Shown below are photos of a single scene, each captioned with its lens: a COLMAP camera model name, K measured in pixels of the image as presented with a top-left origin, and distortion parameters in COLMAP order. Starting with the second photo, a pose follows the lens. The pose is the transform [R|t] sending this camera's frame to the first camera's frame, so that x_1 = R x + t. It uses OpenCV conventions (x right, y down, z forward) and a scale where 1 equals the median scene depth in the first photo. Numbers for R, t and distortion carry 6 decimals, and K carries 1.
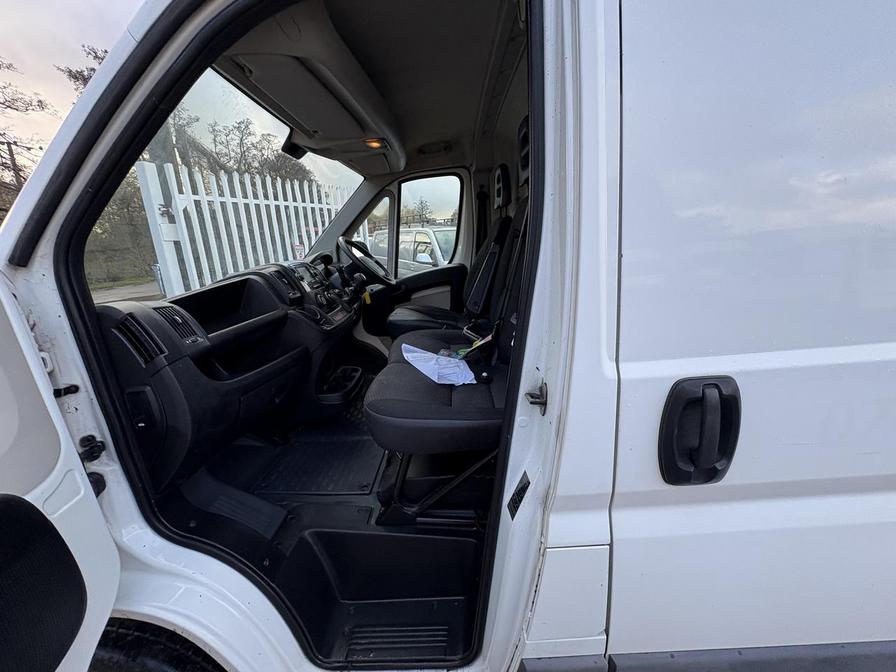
lens RADIAL K [[356.6, 0, 447.5], [0, 356.6, 335.8], [0, 0, 1]] dist [0.000948, -0.000126]
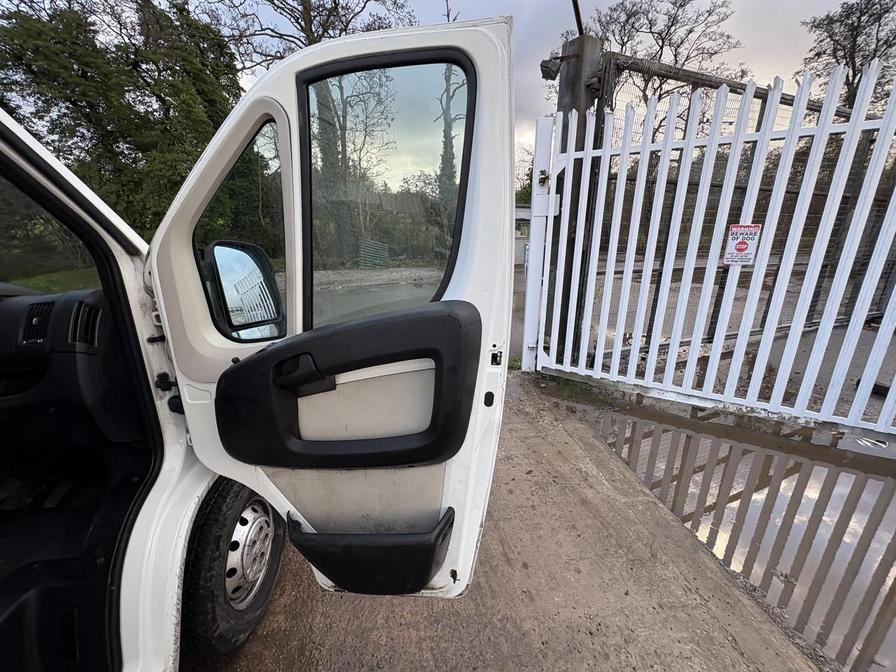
lens RADIAL K [[356.6, 0, 452.5], [0, 356.6, 333.2], [0, 0, 1]] dist [0.000948, -0.000126]
pose [[0.071724, 0.326888, -0.942337, 0.142985], [-0.250422, 0.920411, 0.300222, -0.468190], [0.965476, 0.214449, 0.147875, 1.616952]]
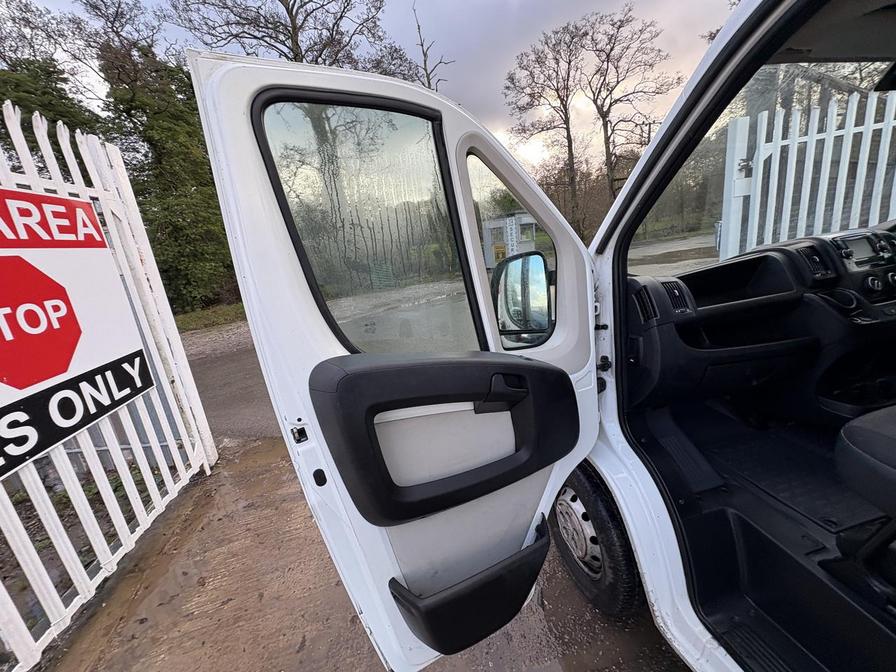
lens RADIAL K [[356.6, 0, 448.6], [0, 356.6, 333.8], [0, 0, 1]] dist [0.000948, -0.000126]
pose [[0.241602, 0.260210, -0.934836, 0.131899], [-0.133063, 0.963160, 0.233704, -0.043062], [0.961209, 0.067929, 0.267326, -0.057737]]
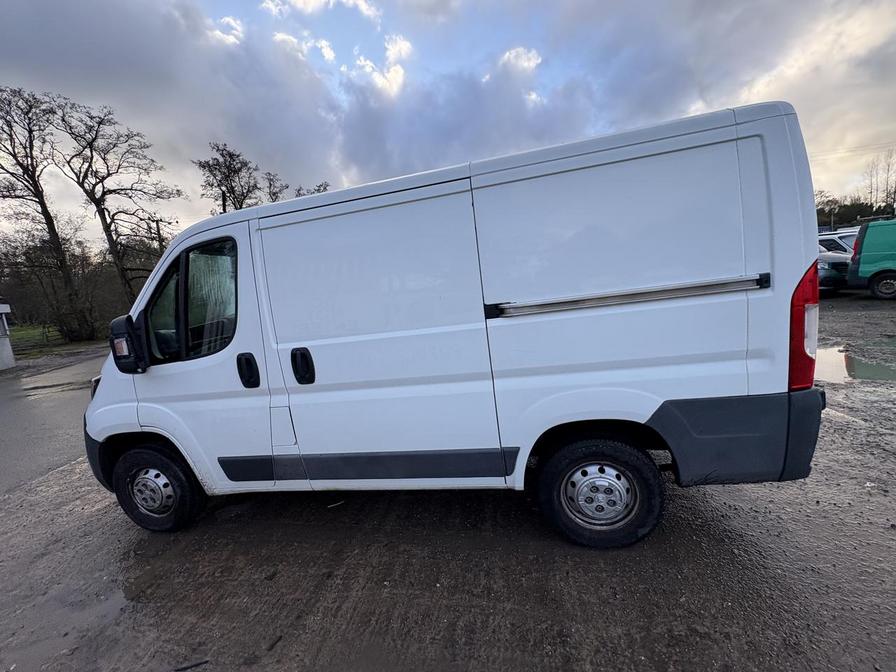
lens RADIAL K [[356.6, 0, 446.1], [0, 356.6, 334.7], [0, 0, 1]] dist [0.000948, -0.000126]
pose [[0.981178, -0.019874, -0.192079, 0.801085], [0.002526, 0.995925, -0.090145, 0.087487], [0.193088, 0.087963, 0.977231, -0.589297]]
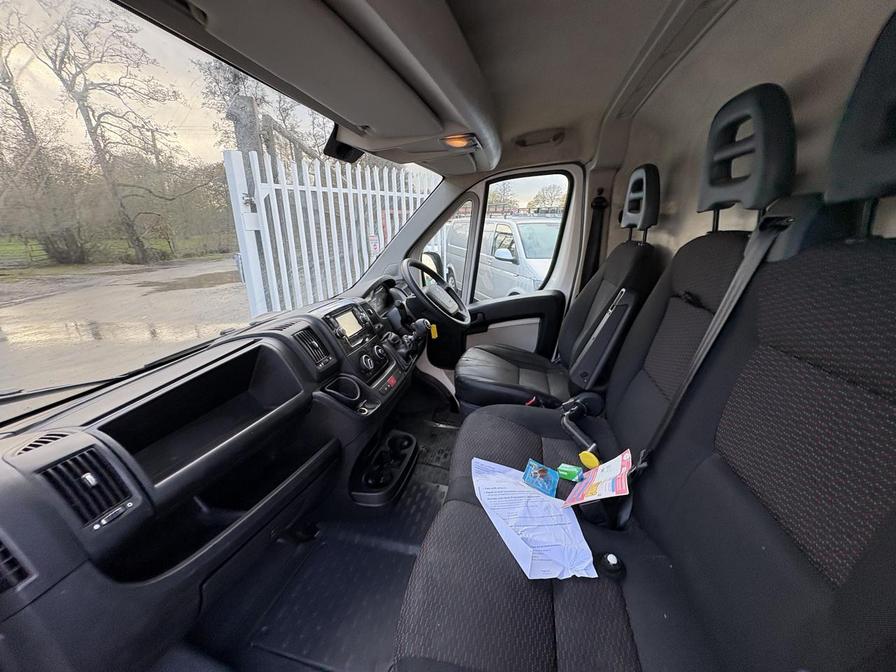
lens RADIAL K [[356.6, 0, 444.3], [0, 356.6, 334.8], [0, 0, 1]] dist [0.000948, -0.000126]
pose [[0.975956, 0.094196, -0.196561, -0.049717], [-0.085219, 0.994916, 0.053657, -0.160507], [0.200616, -0.035616, 0.979022, 0.253599]]
